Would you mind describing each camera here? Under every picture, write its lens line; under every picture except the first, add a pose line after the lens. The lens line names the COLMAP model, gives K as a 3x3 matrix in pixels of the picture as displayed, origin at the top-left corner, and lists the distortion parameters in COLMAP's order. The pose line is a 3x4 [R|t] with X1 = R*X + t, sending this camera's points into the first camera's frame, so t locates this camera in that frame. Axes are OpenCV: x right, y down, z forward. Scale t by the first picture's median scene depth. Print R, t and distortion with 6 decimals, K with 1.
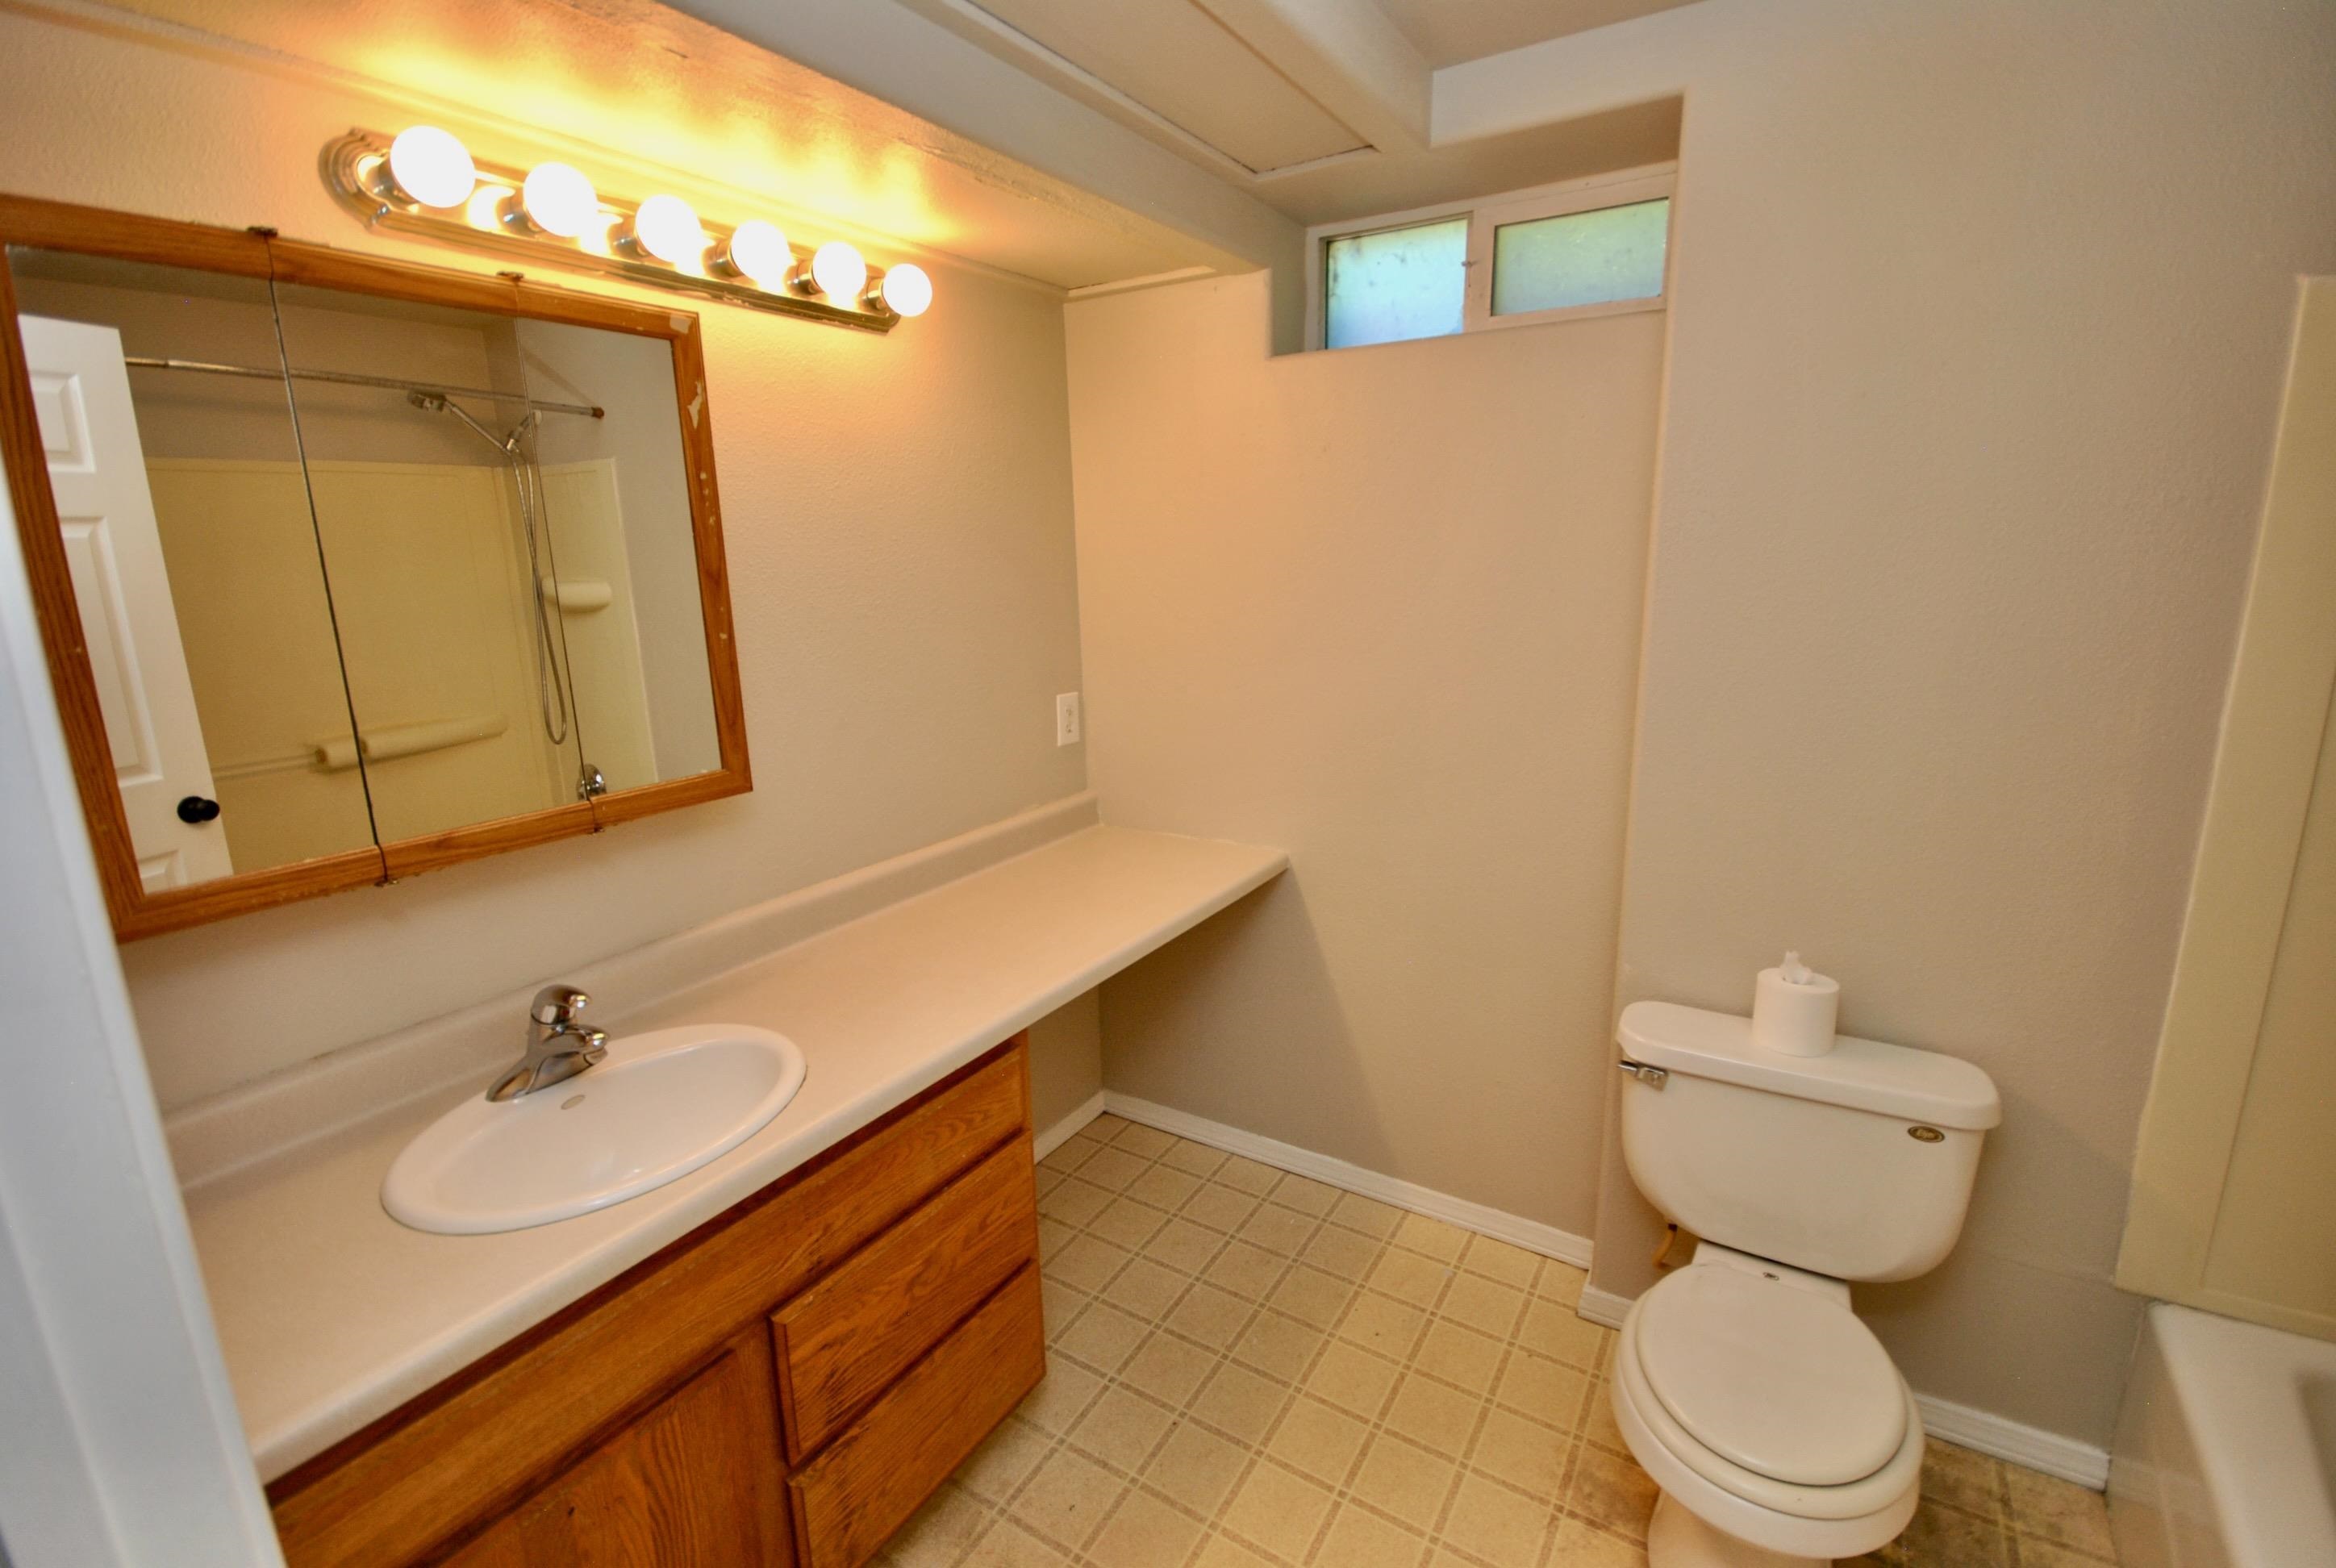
lens RADIAL K [[1029.3, 0, 1187.0], [0, 1029.3, 765.4], [0, 0, 1]] dist [-0.002346, -0.000113]
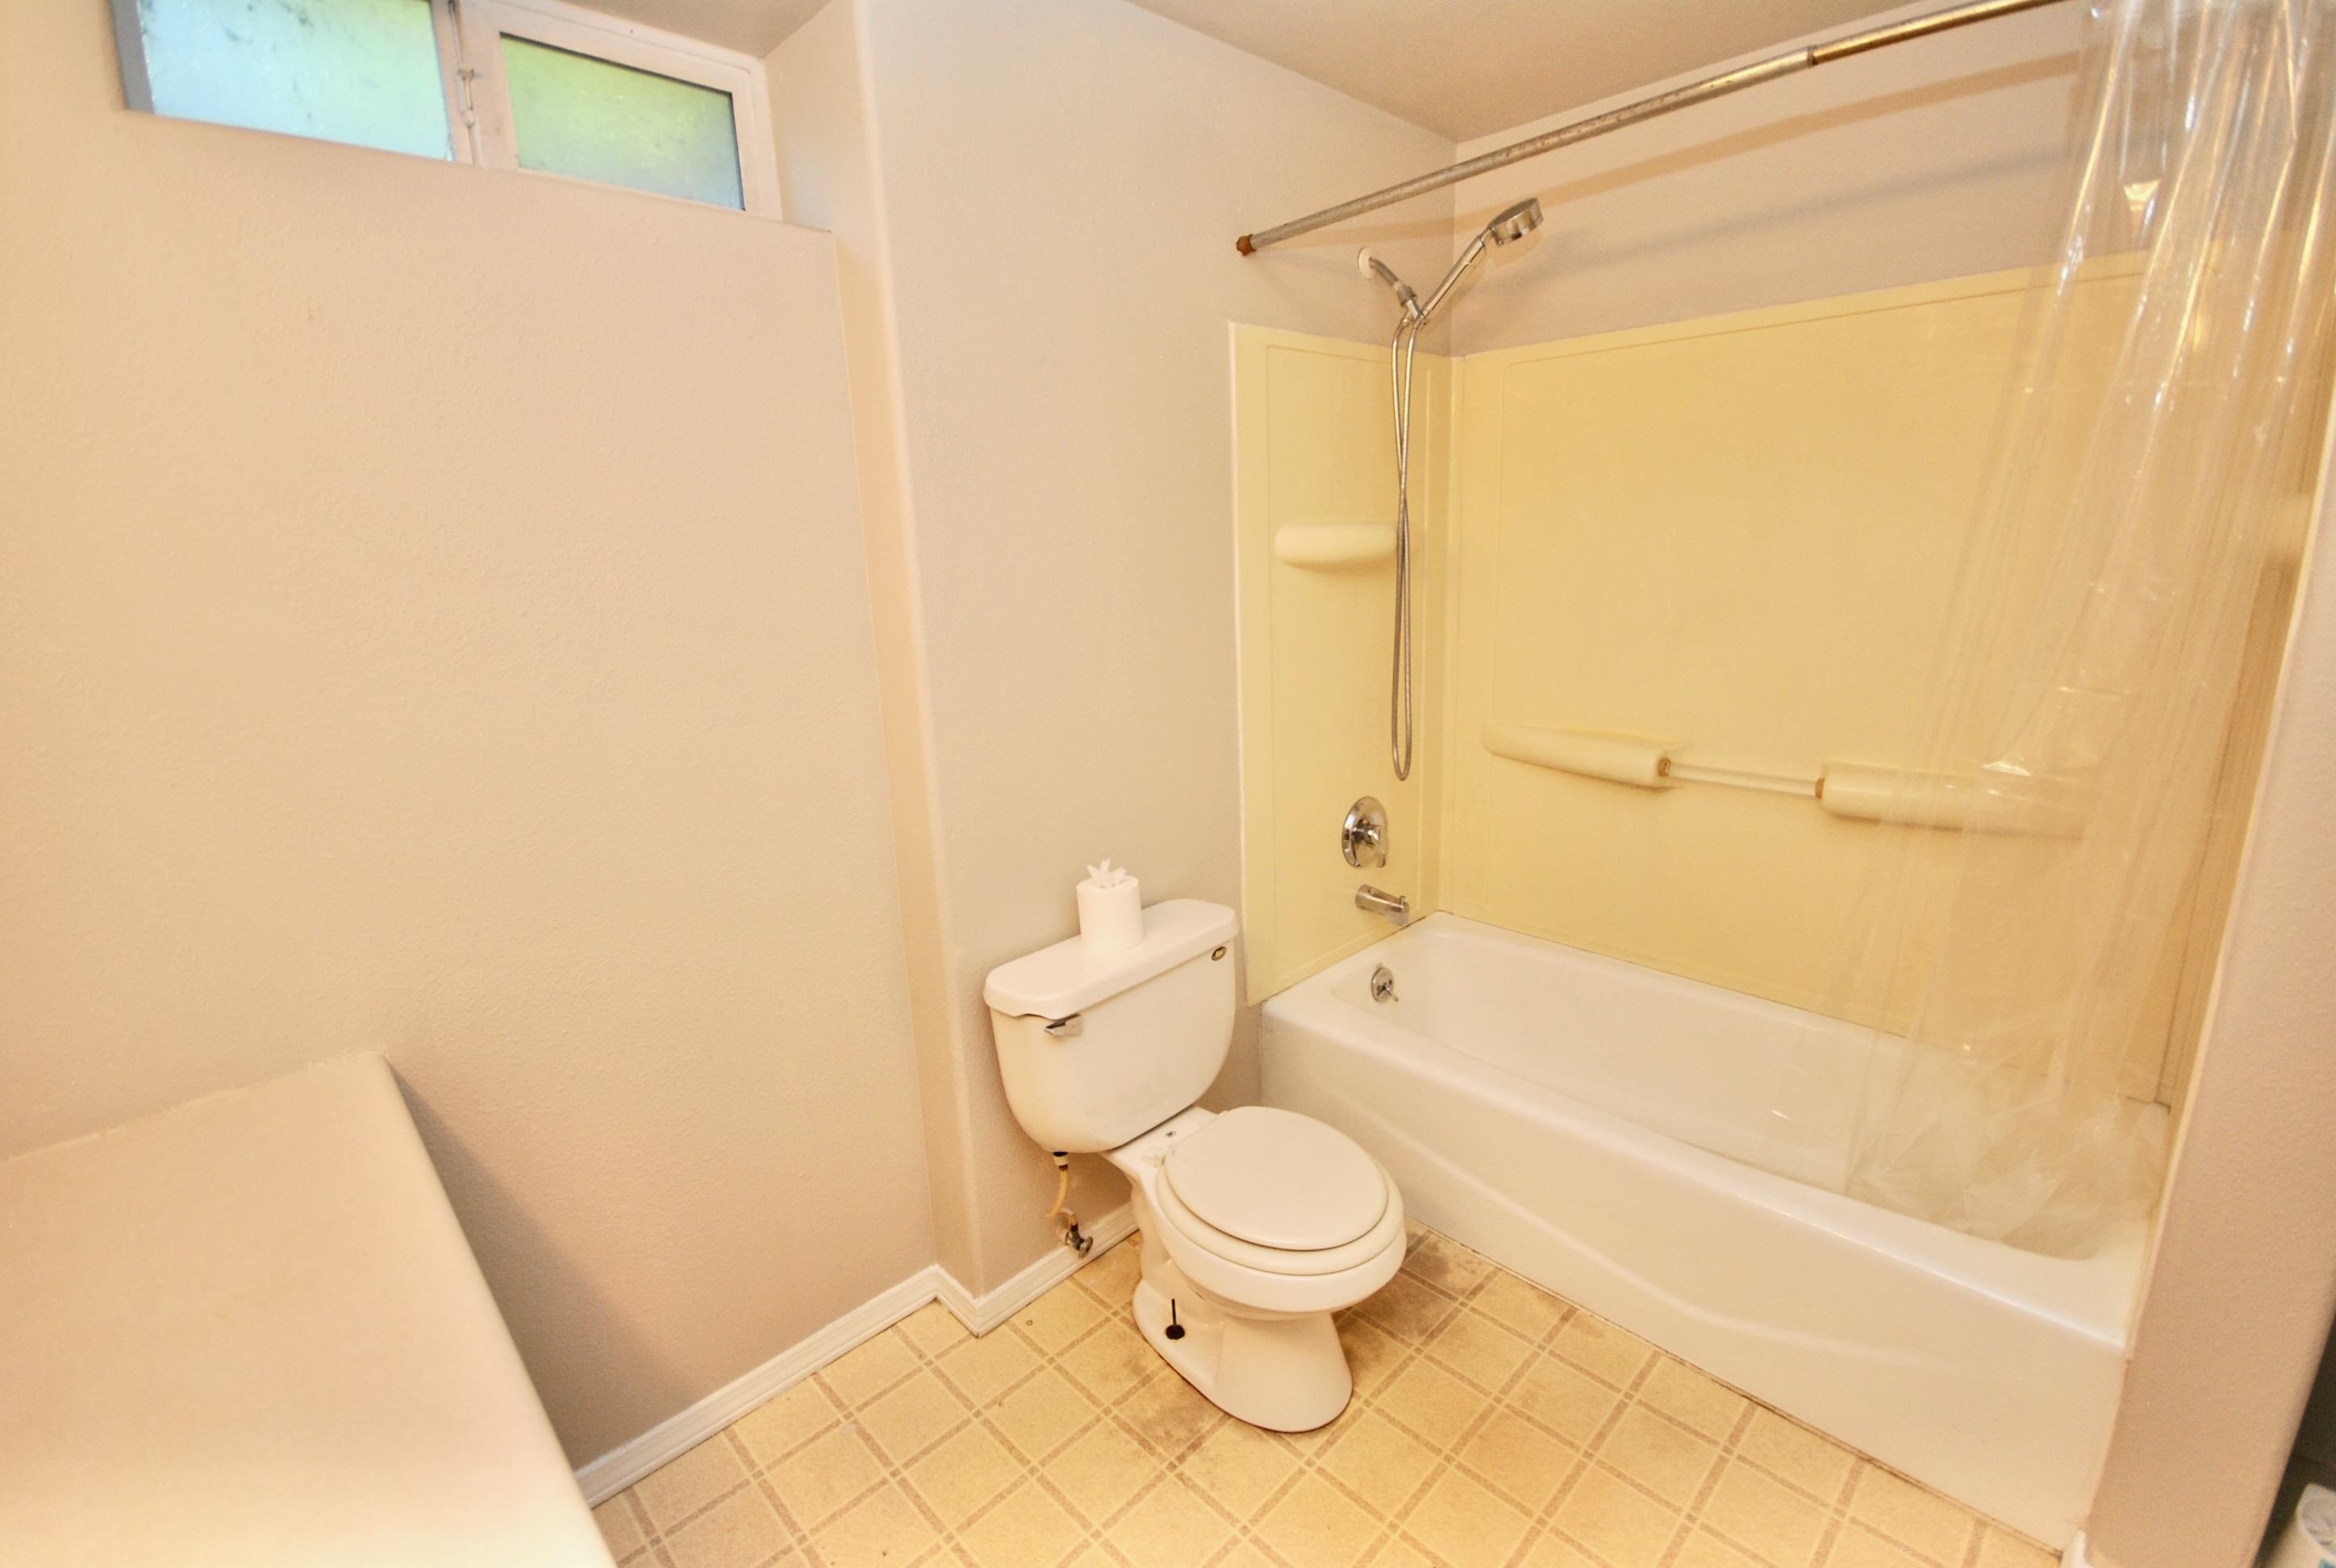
lens RADIAL K [[1029.3, 0, 1187.0], [0, 1029.3, 765.4], [0, 0, 1]] dist [-0.002346, -0.000113]
pose [[0.230179, -0.211571, 0.949871, -0.403284], [0.232612, 0.959748, 0.157403, -0.068887], [-0.944939, 0.184720, 0.270128, 0.561874]]
